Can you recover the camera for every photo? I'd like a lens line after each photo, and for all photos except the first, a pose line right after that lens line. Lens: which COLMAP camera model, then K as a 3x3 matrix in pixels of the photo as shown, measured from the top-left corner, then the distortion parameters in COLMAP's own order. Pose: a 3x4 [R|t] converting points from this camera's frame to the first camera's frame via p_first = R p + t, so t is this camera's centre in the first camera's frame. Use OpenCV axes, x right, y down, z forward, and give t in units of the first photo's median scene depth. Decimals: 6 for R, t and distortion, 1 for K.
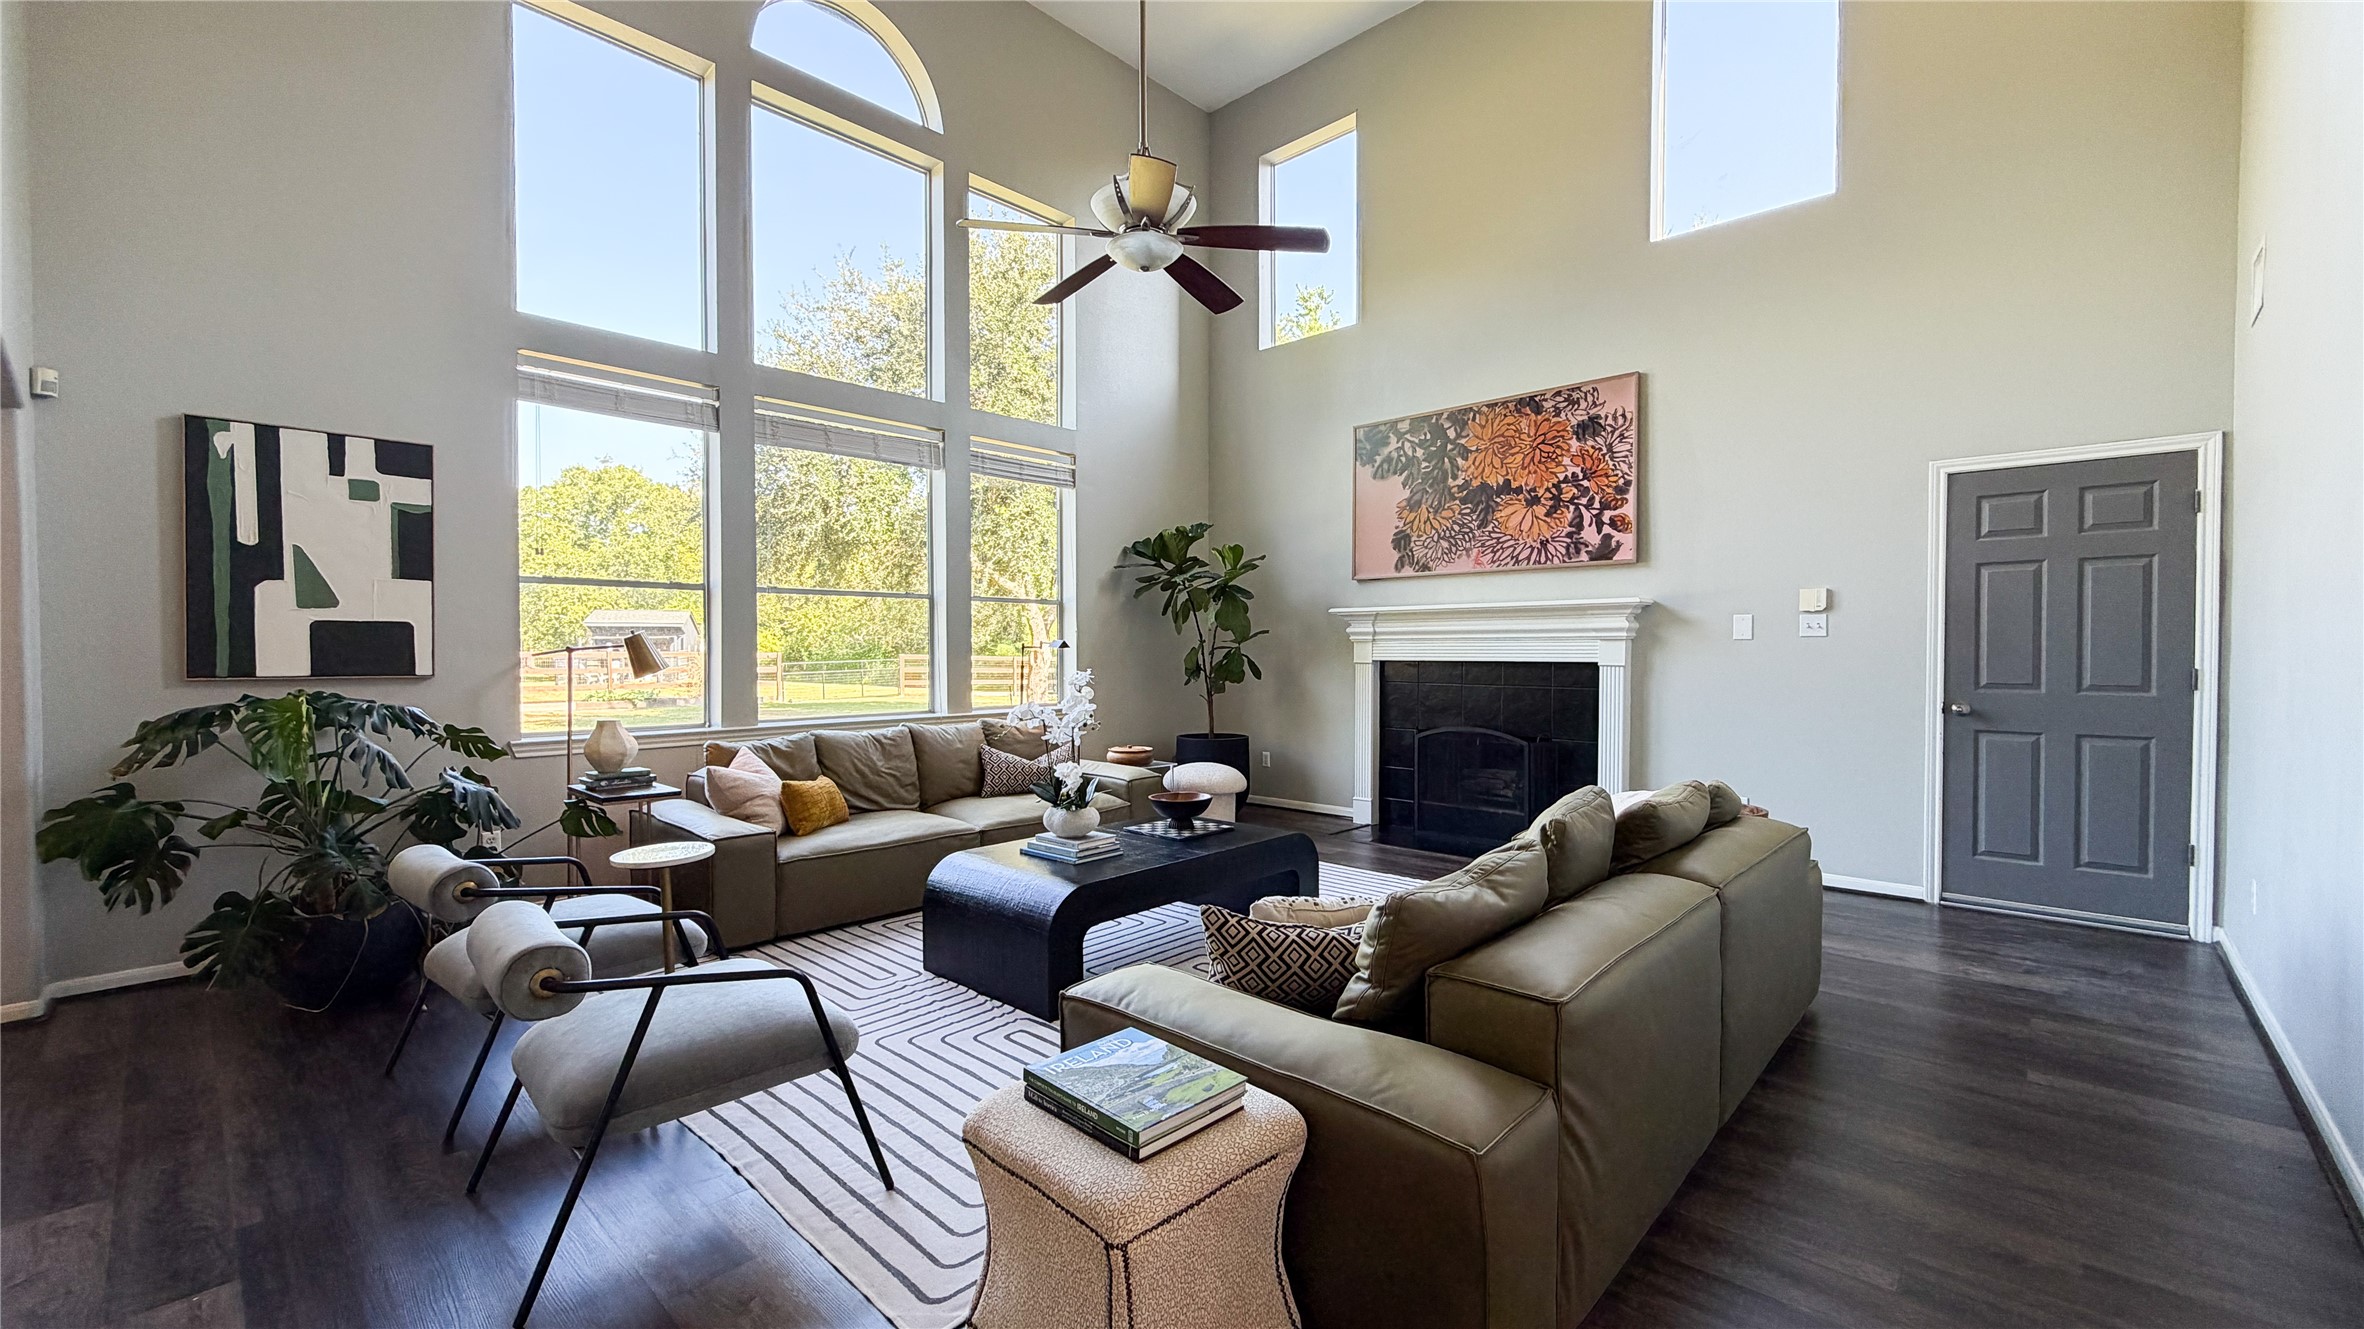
lens RADIAL K [[944.1, 0, 1179.7], [0, 944.1, 668.3], [0, 0, 1]] dist [0.000263, 0.000064]
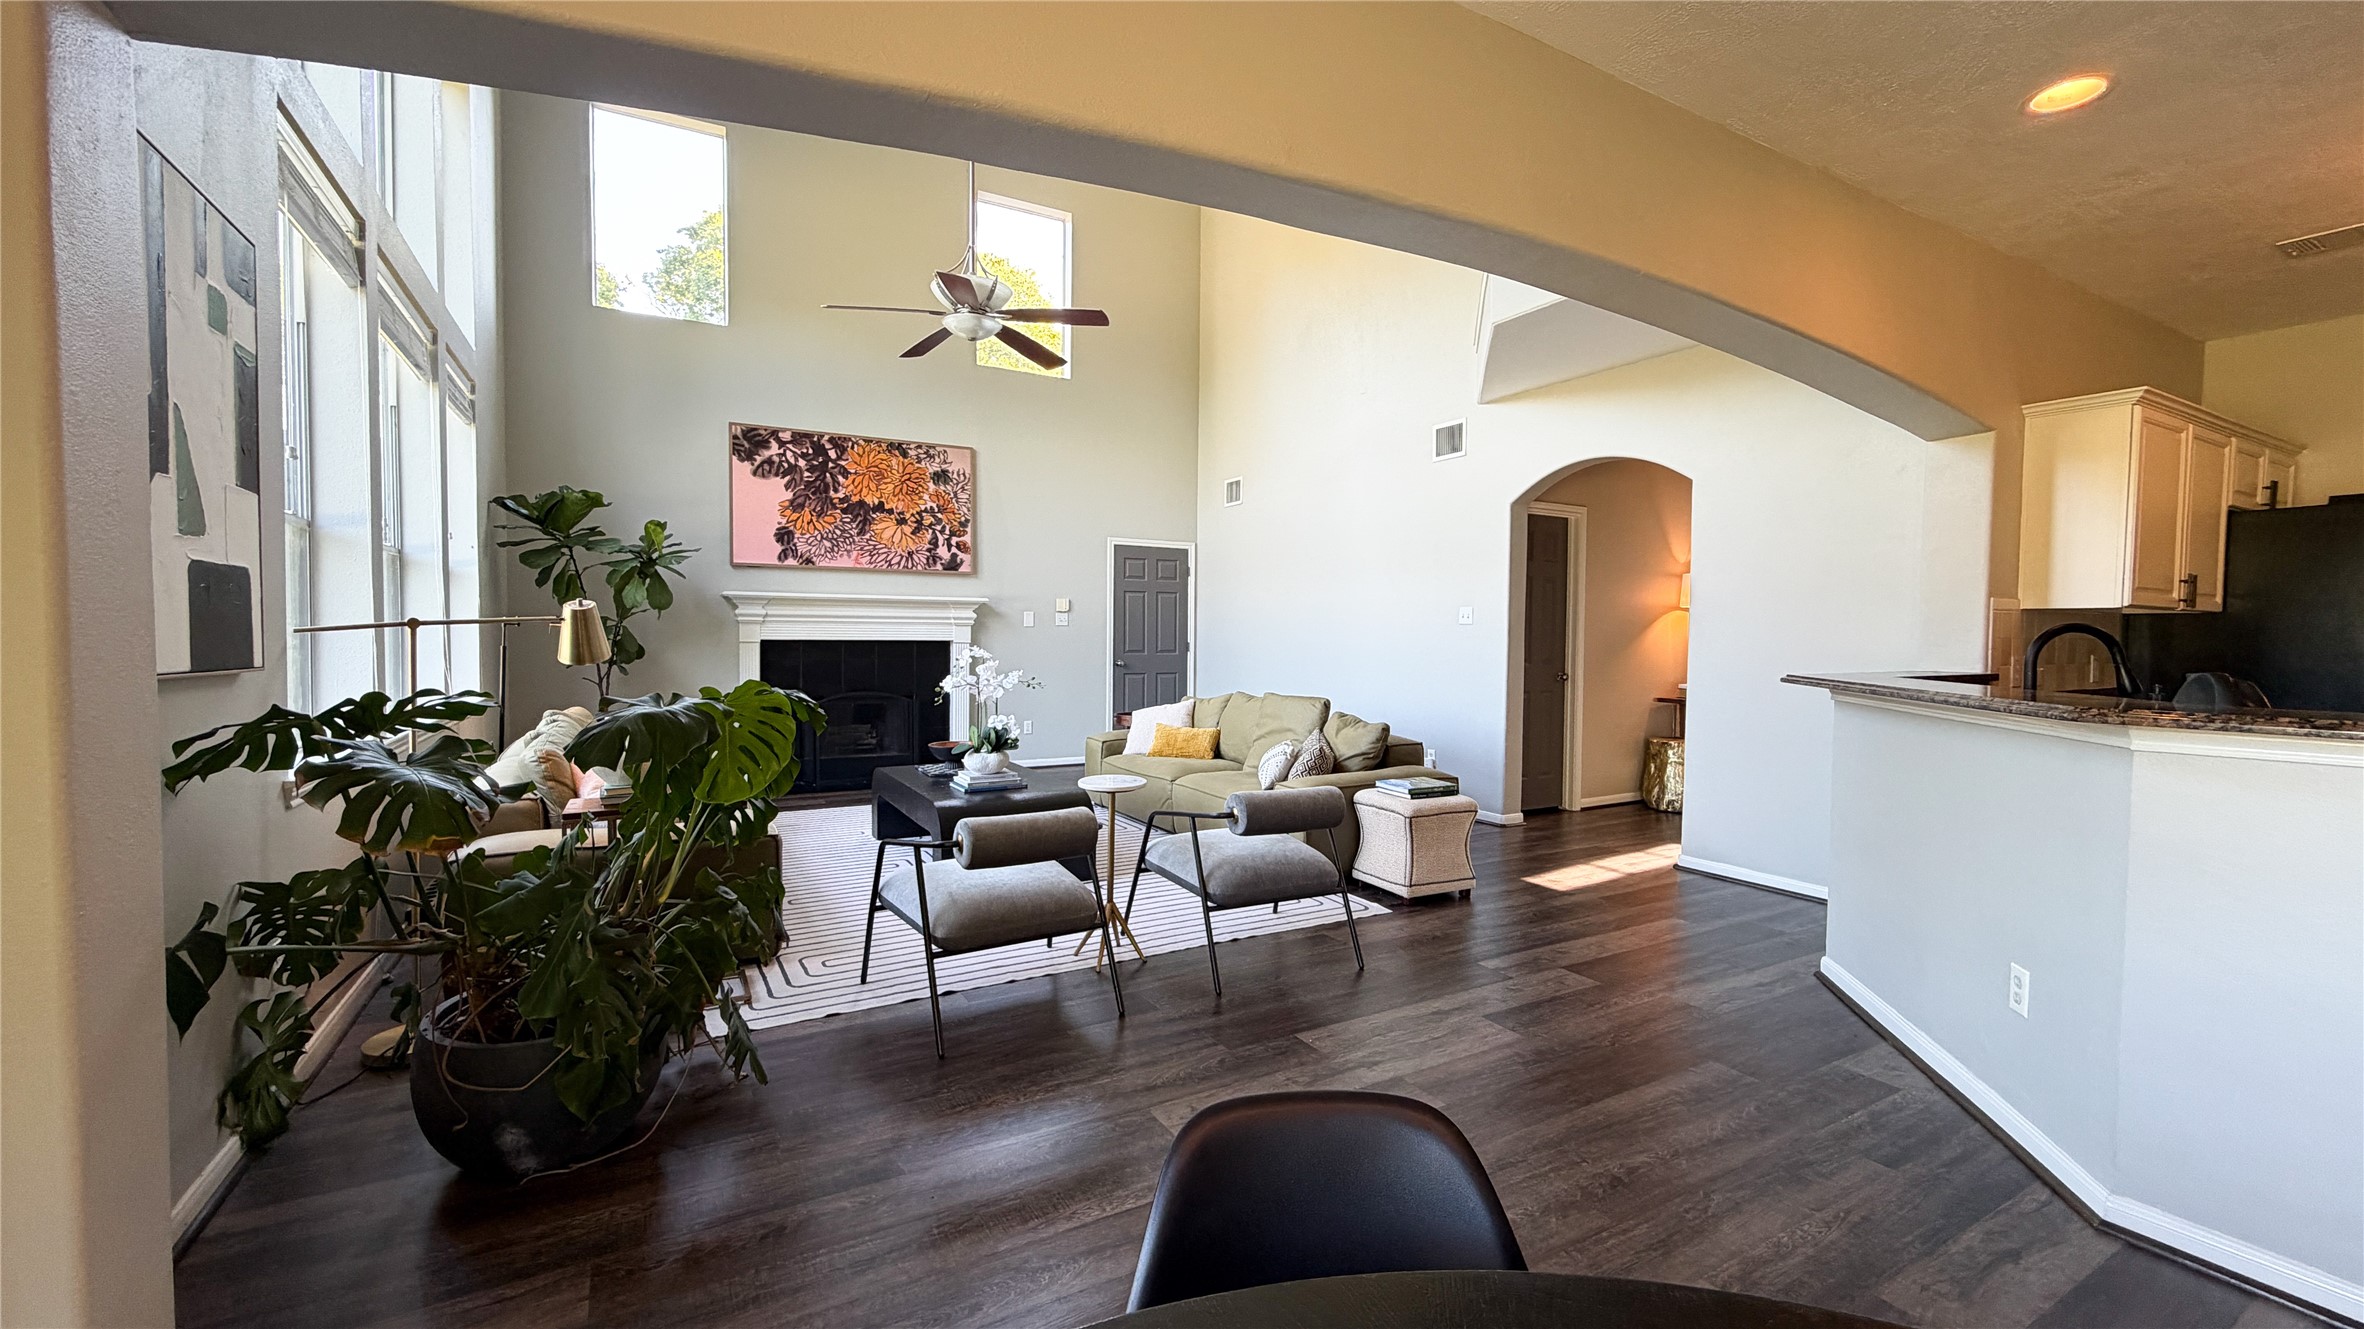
lens RADIAL K [[944.1, 0, 1169.2], [0, 944.1, 663.3], [0, 0, 1]] dist [0.000263, 0.000064]
pose [[0.303518, -0.024850, 0.952502, -0.835791], [0.009924, 0.999688, 0.022918, -0.001653], [-0.952774, 0.002497, 0.303670, 0.238255]]
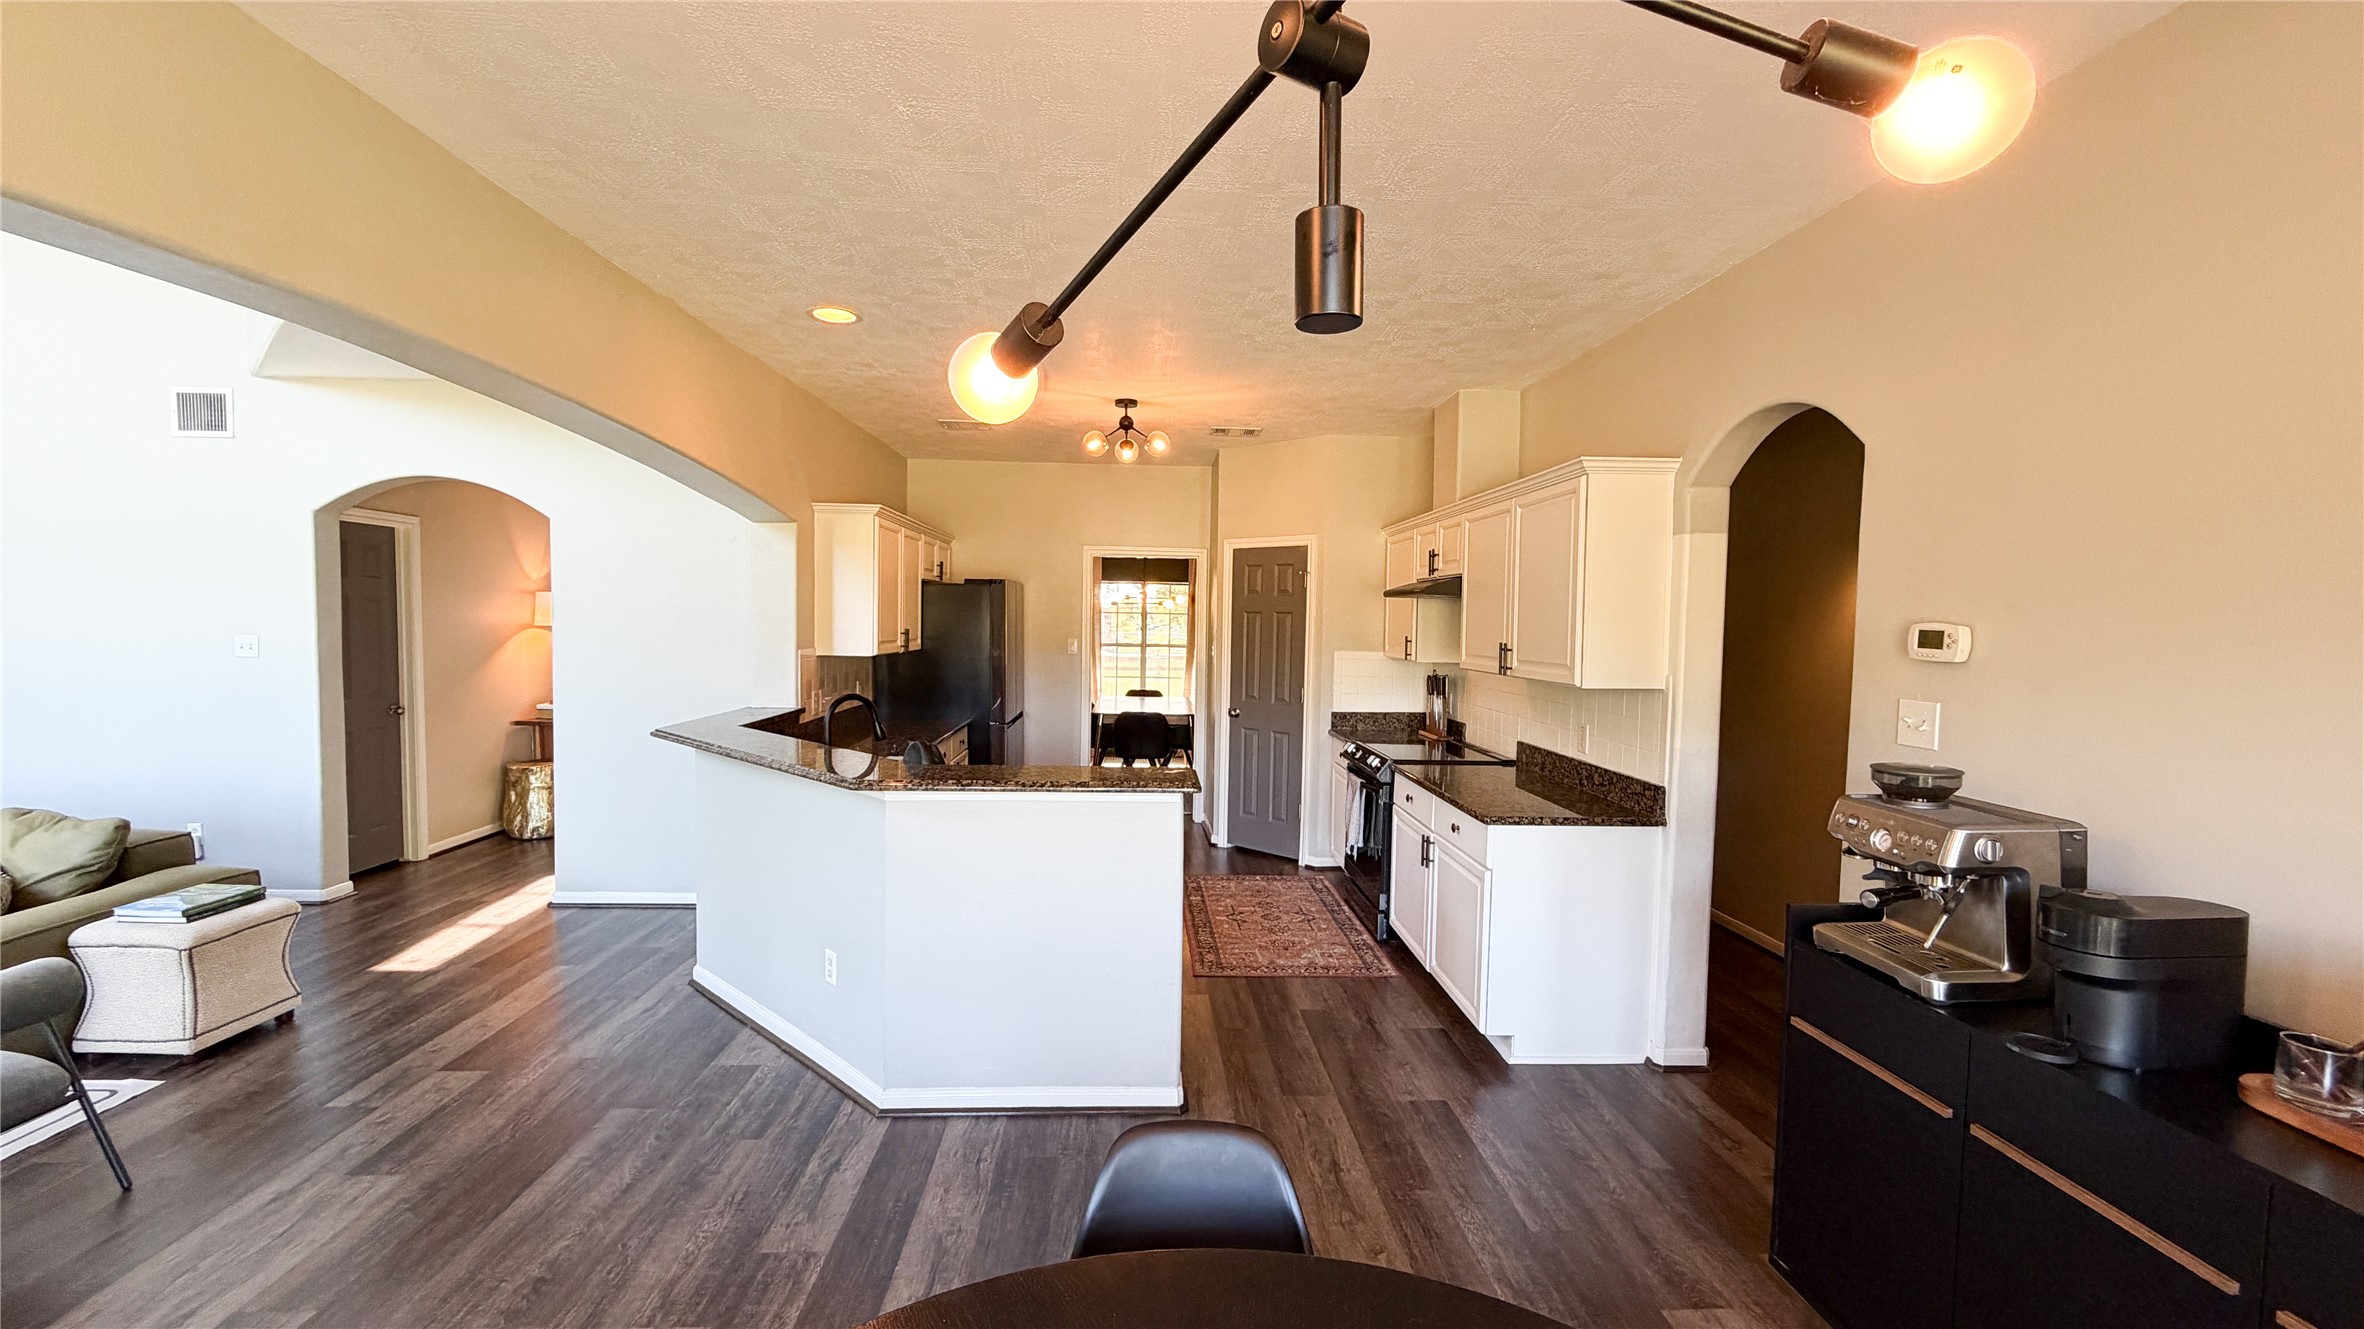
lens RADIAL K [[944.1, 0, 1176.3], [0, 944.1, 669.9], [0, 0, 1]] dist [0.000263, 0.000064]
pose [[-0.715474, -0.048049, 0.696986, -0.880095], [-0.000861, 0.997692, 0.067894, -0.067830], [-0.698639, 0.047976, -0.713864, 0.266698]]
